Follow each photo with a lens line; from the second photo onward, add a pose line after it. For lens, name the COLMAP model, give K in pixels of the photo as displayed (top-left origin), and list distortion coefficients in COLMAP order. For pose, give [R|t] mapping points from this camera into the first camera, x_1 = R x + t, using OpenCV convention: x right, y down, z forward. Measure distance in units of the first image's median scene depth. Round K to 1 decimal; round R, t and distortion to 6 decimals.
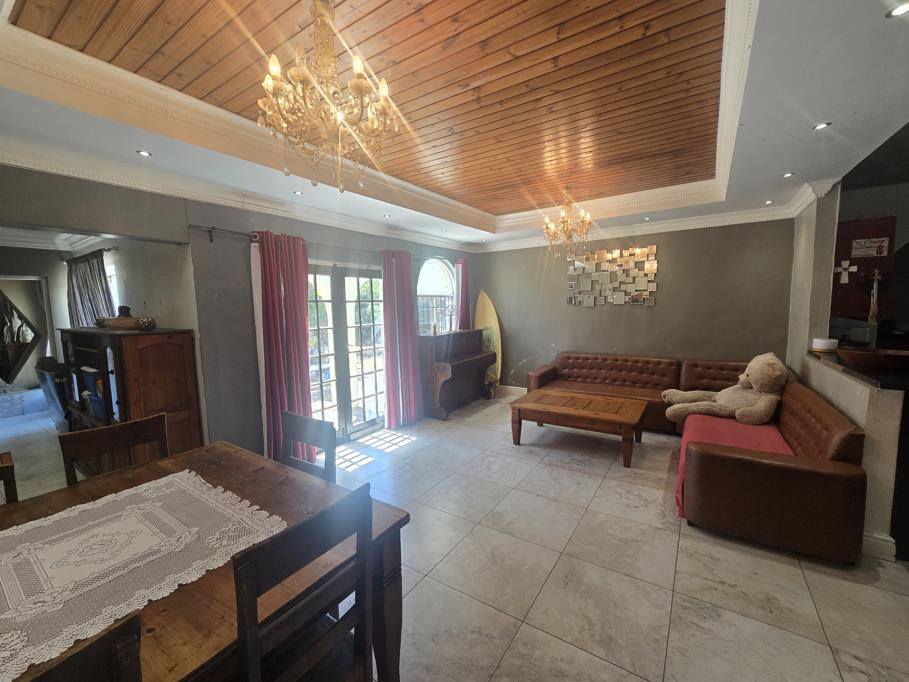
lens RADIAL K [[375.8, 0, 454.6], [0, 375.8, 341.1], [0, 0, 1]] dist [-0.000344, -0.000203]
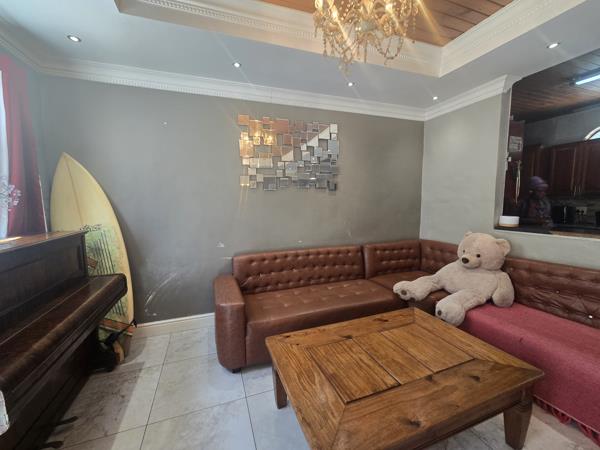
lens RADIAL K [[248.1, 0, 299.0], [0, 248.1, 224.4], [0, 0, 1]] dist [-0.000344, -0.000203]
pose [[0.588369, -0.068171, 0.805714, -0.019760], [0.073899, 0.996803, 0.030374, -0.032835], [-0.805208, 0.041670, 0.591526, 0.663200]]
